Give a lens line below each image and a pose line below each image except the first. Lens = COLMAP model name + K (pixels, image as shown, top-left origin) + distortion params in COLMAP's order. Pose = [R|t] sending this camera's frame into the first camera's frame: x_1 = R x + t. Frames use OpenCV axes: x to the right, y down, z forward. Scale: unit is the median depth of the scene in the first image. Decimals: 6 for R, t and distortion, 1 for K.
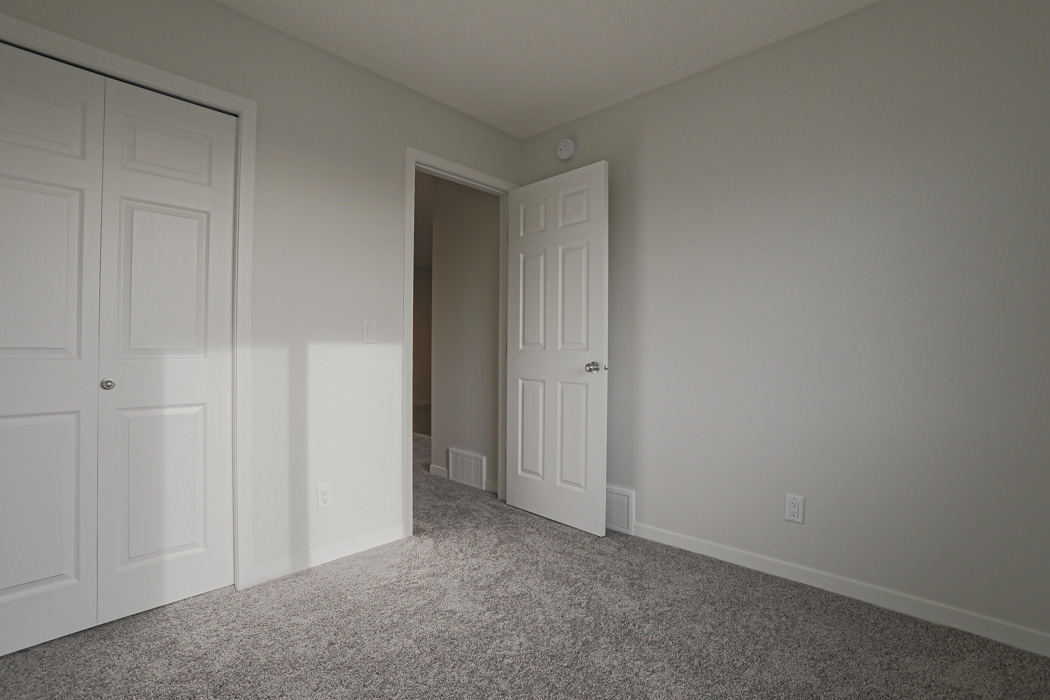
lens RADIAL K [[475.9, 0, 535.5], [0, 475.9, 346.6], [0, 0, 1]] dist [-0.055436, 0.019109]
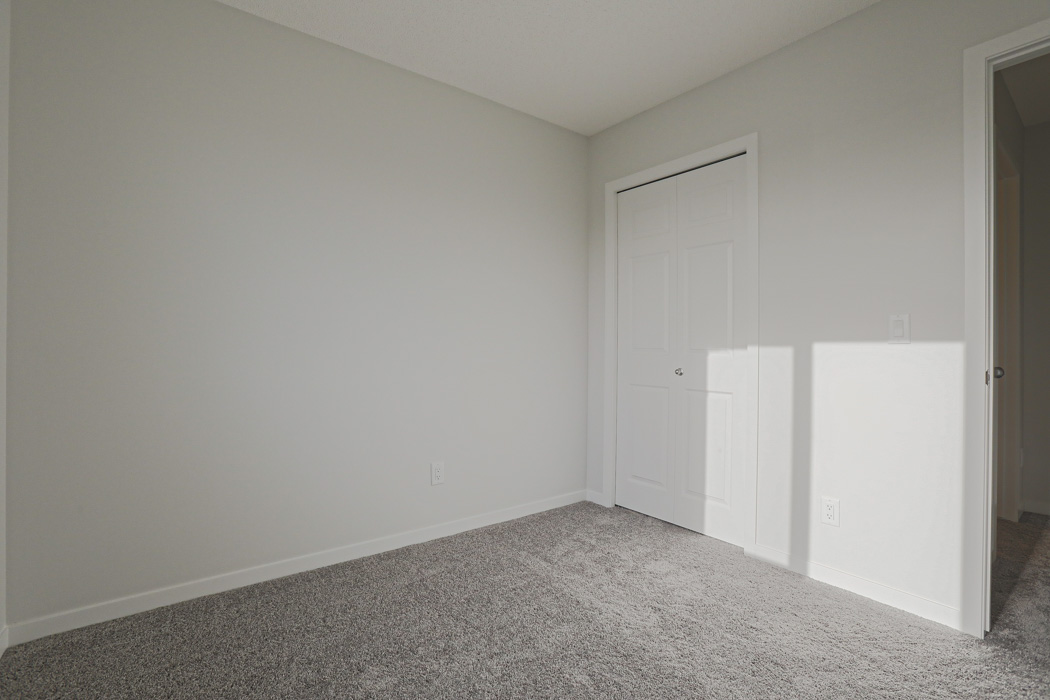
lens RADIAL K [[475.9, 0, 519.8], [0, 475.9, 349.9], [0, 0, 1]] dist [-0.055436, 0.019109]
pose [[-0.158732, 0.005110, -0.987309, 0.666376], [-0.000878, 0.999985, 0.005317, -0.000300], [0.987321, 0.001711, -0.158725, 0.670524]]
